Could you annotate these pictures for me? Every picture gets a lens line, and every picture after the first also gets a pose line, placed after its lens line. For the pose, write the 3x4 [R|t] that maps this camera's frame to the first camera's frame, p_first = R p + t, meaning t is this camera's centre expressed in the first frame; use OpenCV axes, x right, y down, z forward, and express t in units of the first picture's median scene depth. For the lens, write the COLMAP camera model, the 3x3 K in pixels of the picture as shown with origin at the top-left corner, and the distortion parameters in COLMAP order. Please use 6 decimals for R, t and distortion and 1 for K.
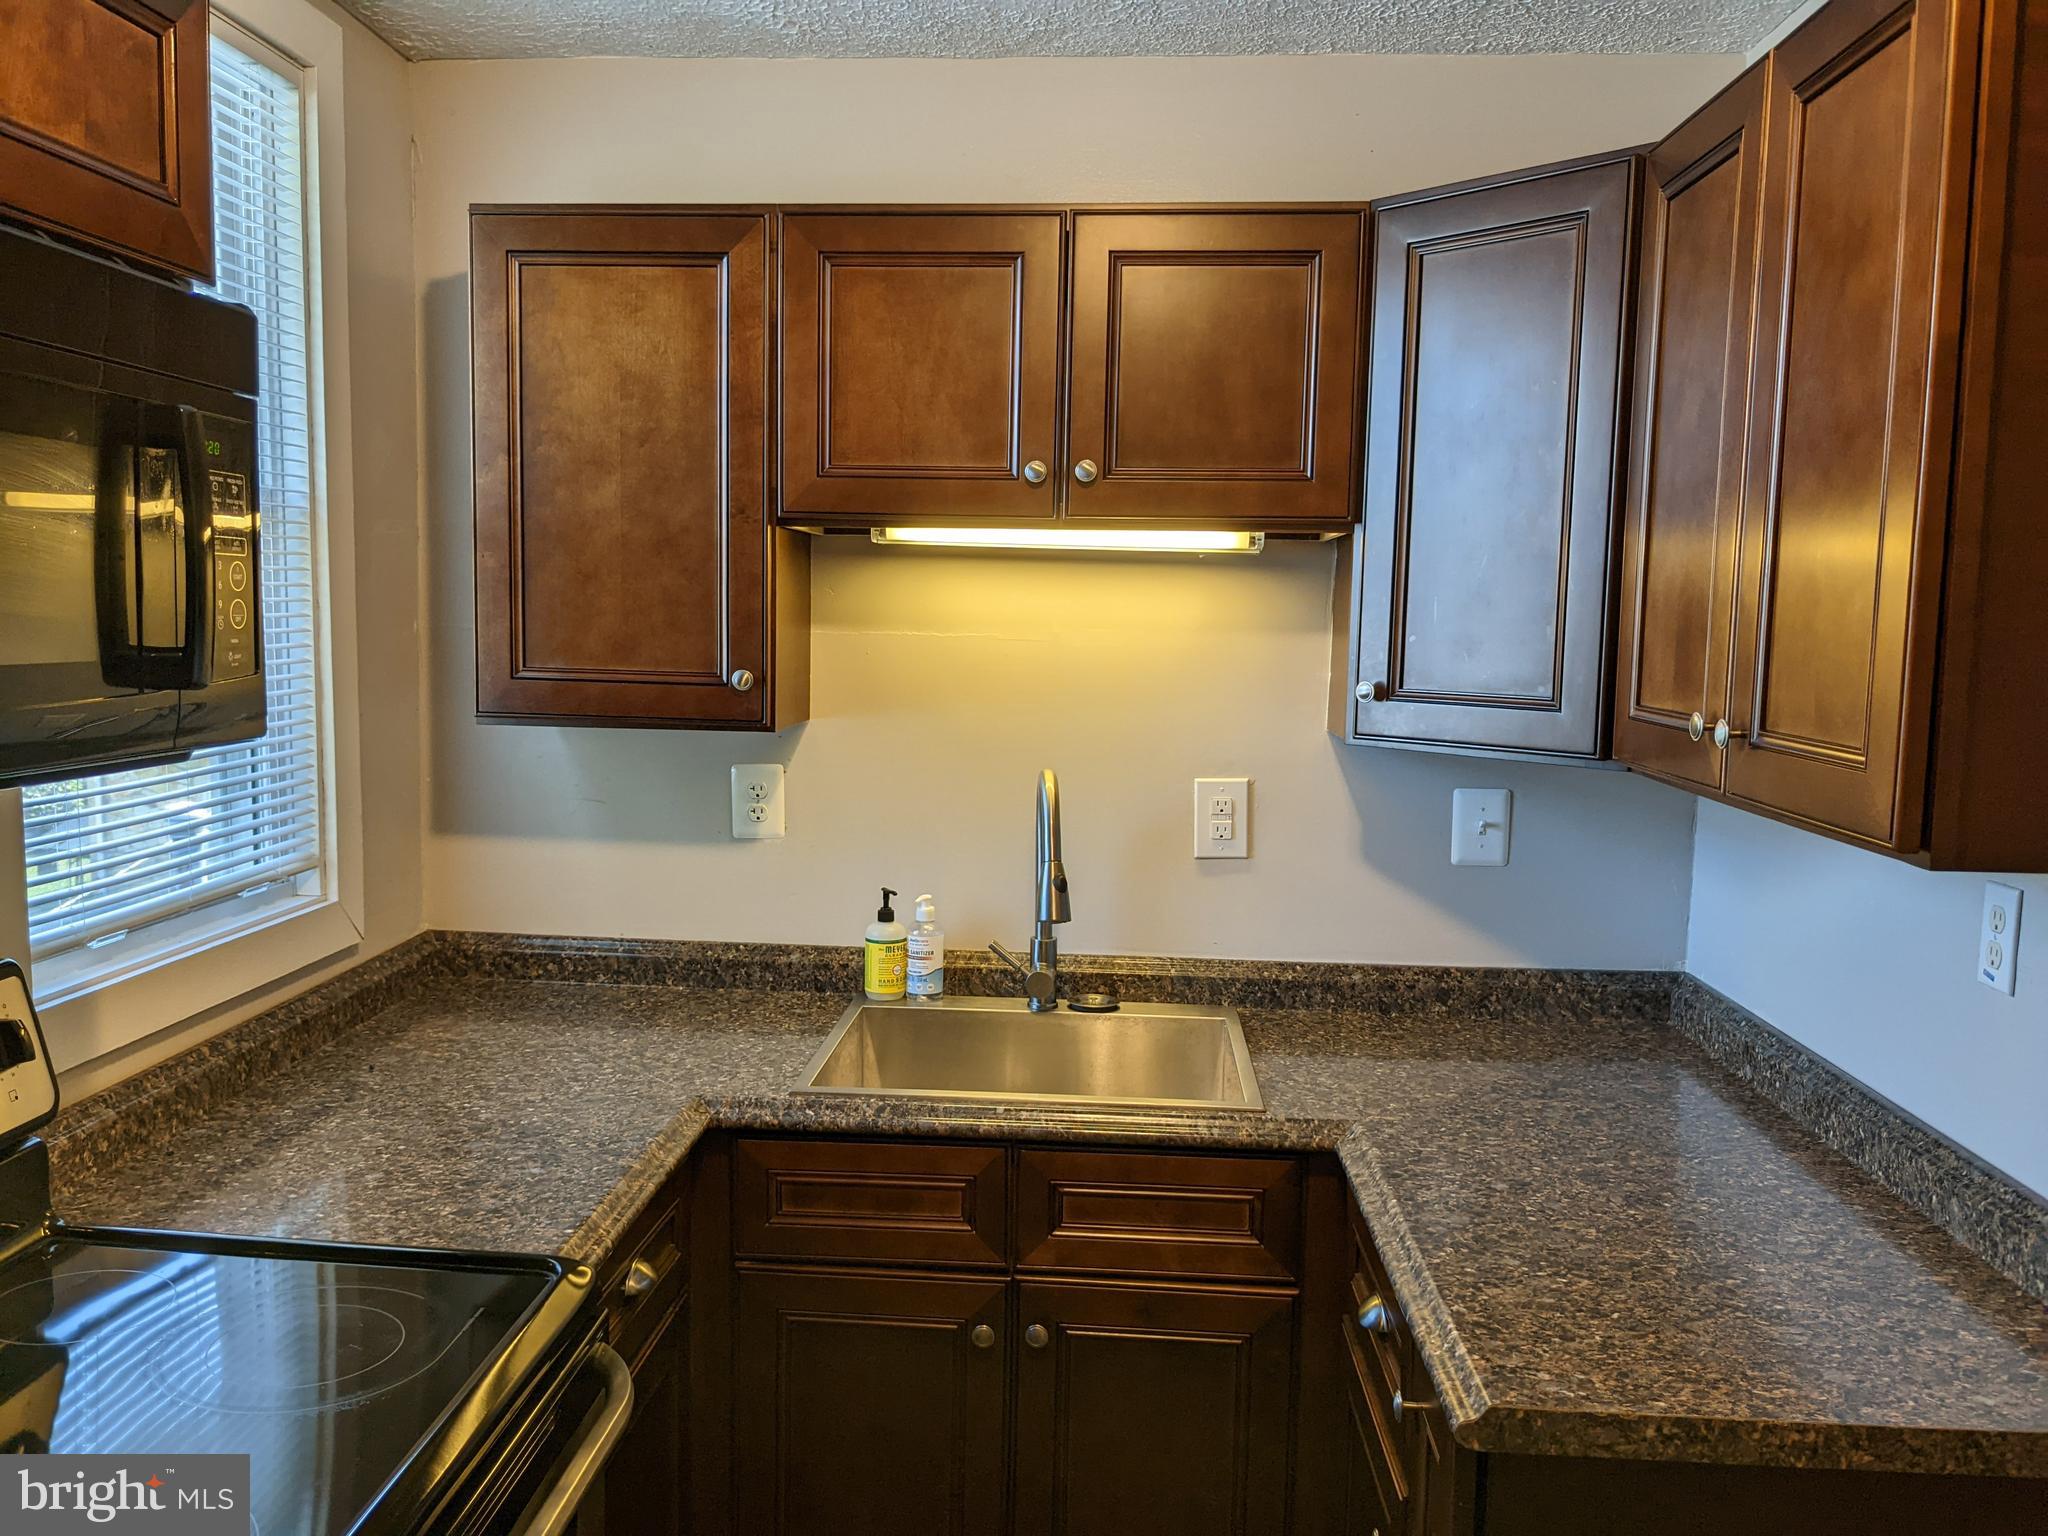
lens RADIAL K [[1630.6, 0, 1006.6], [0, 1630.6, 773.2], [0, 0, 1]] dist [0.048689, -0.085811]
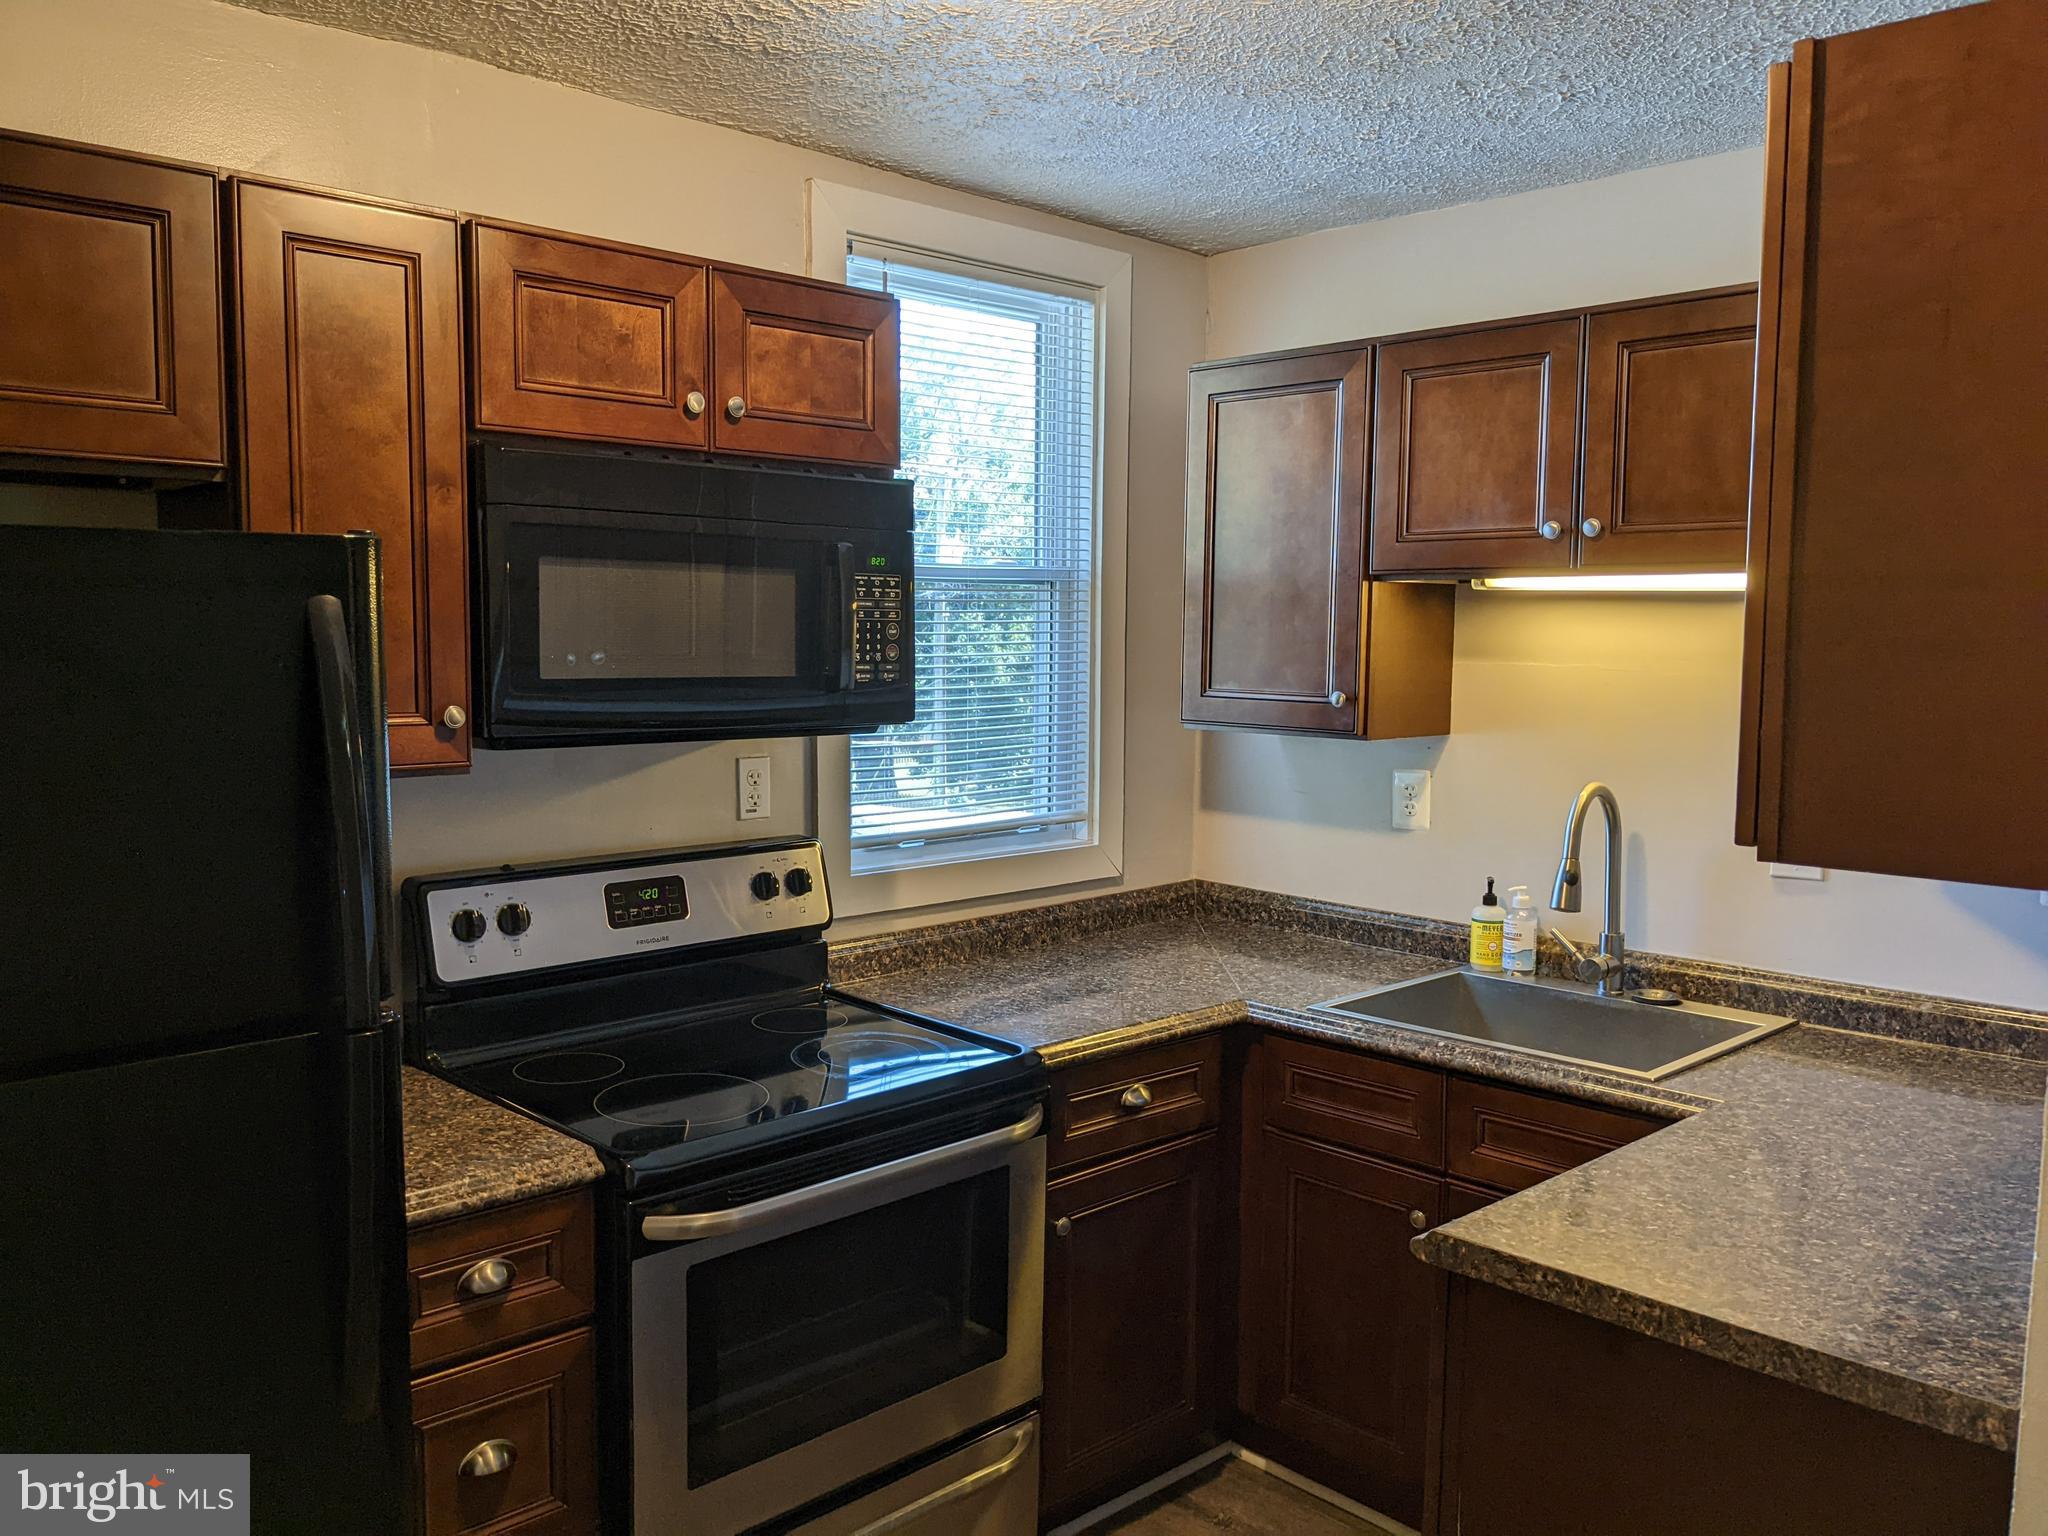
lens RADIAL K [[1630.6, 0, 1014.5], [0, 1630.6, 751.4], [0, 0, 1]] dist [0.048689, -0.085811]
pose [[0.744741, 0.039625, -0.666176, 0.523404], [-0.061847, 0.998038, -0.009777, 0.013347], [0.664481, 0.048482, 0.745731, -0.149928]]
